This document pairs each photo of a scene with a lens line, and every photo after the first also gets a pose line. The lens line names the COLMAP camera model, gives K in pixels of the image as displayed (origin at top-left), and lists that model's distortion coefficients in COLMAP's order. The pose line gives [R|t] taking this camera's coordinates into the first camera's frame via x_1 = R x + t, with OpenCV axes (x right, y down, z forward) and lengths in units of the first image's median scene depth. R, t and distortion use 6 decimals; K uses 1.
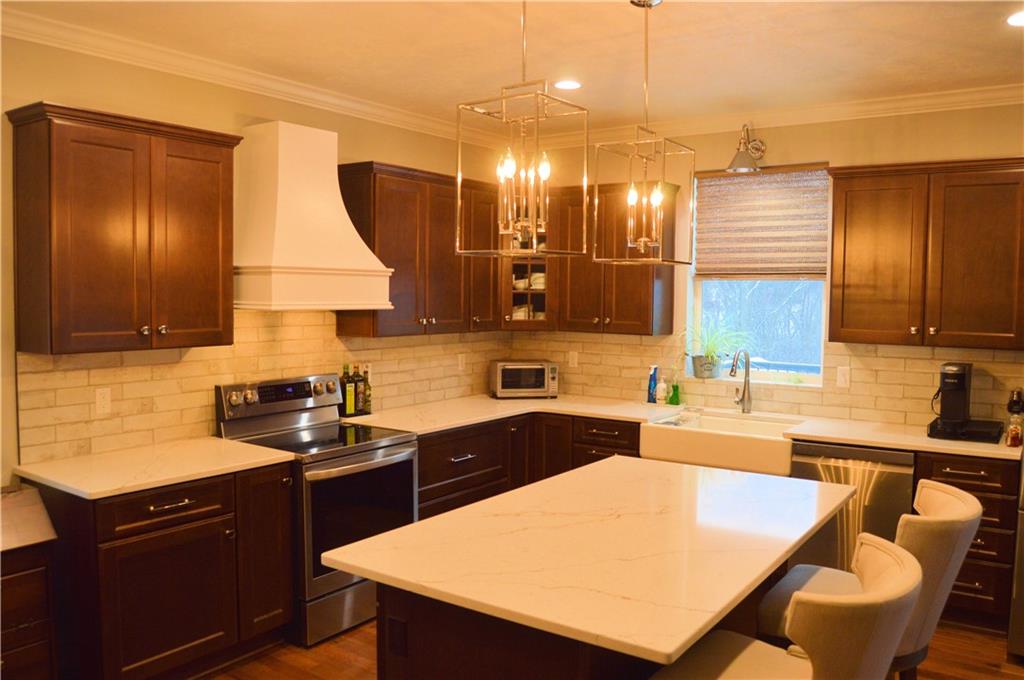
lens RADIAL K [[815.2, 0, 509.2], [0, 815.2, 342.1], [0, 0, 1]] dist [-0.081367, 0.018866]
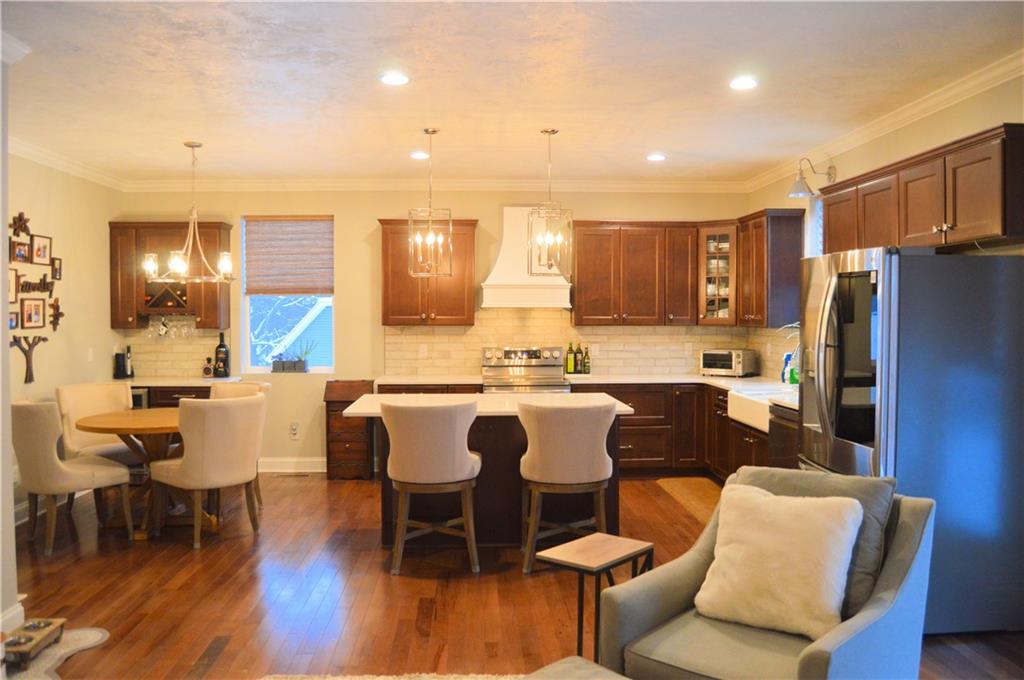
lens RADIAL K [[815.2, 0, 514.9], [0, 815.2, 342.2], [0, 0, 1]] dist [-0.081367, 0.018866]
pose [[0.621525, 0.017304, -0.783203, 0.936304], [-0.042194, 0.999044, -0.011411, 0.046357], [0.782257, 0.040139, 0.621661, -0.109416]]
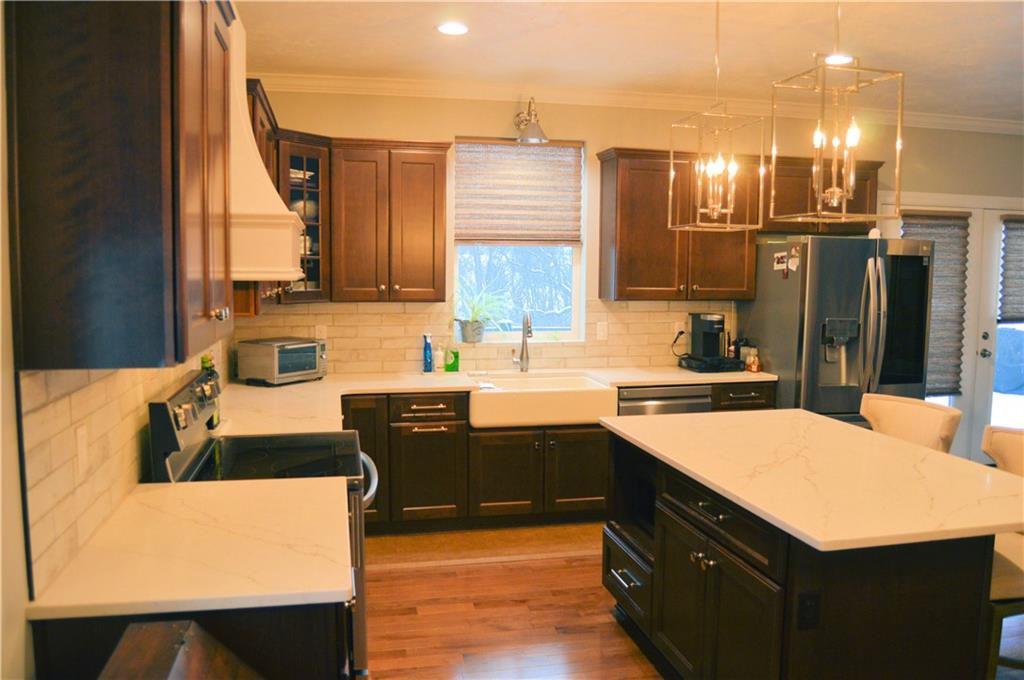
lens RADIAL K [[815.2, 0, 507.7], [0, 815.2, 342.3], [0, 0, 1]] dist [-0.081367, 0.018866]
pose [[0.673232, -0.072792, 0.735840, -0.495765], [0.046377, 0.997340, 0.056229, -0.011630], [-0.737976, -0.003729, 0.674817, 0.292542]]
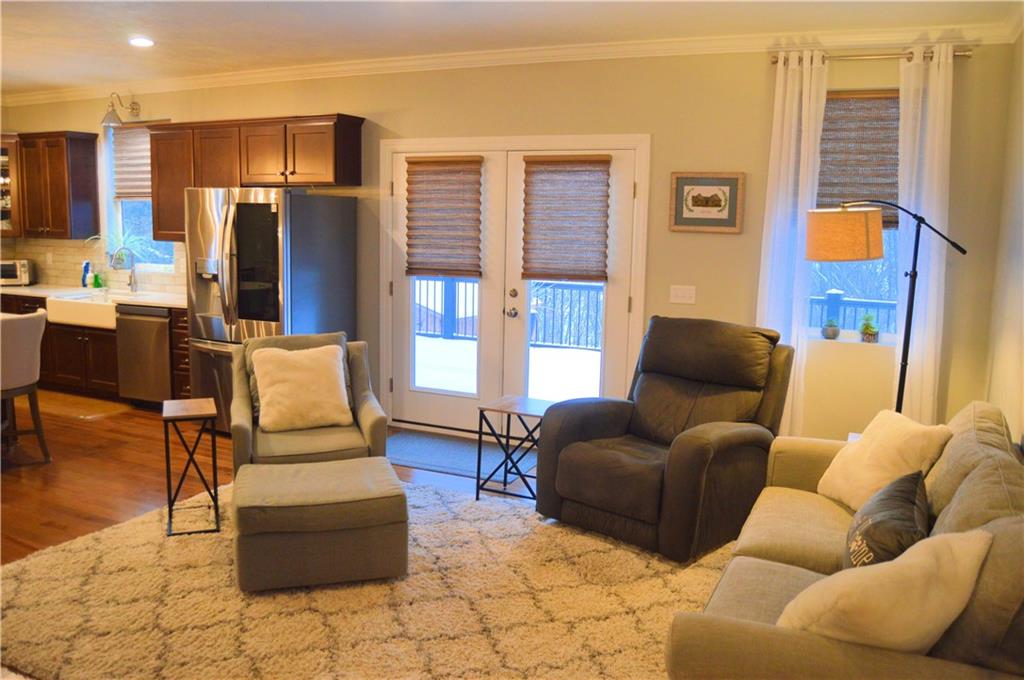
lens RADIAL K [[815.2, 0, 507.5], [0, 815.2, 344.2], [0, 0, 1]] dist [-0.081367, 0.018866]
pose [[0.984270, -0.015860, 0.175957, 0.690123], [0.000012, 0.995968, 0.089705, 0.050841], [-0.176670, -0.088292, 0.980302, -0.538290]]
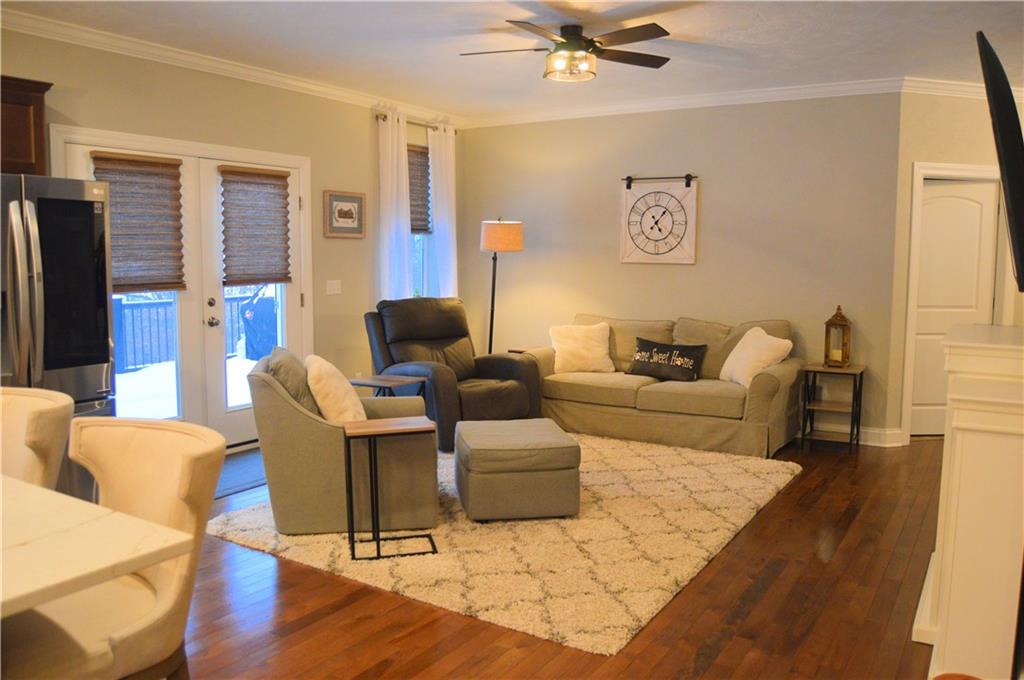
lens RADIAL K [[815.2, 0, 512.4], [0, 815.2, 339.3], [0, 0, 1]] dist [-0.081367, 0.018866]
pose [[-0.059345, -0.114055, 0.991700, -0.222840], [0.061395, 0.991154, 0.117666, 0.027669], [-0.996348, 0.067869, -0.051817, 0.225032]]
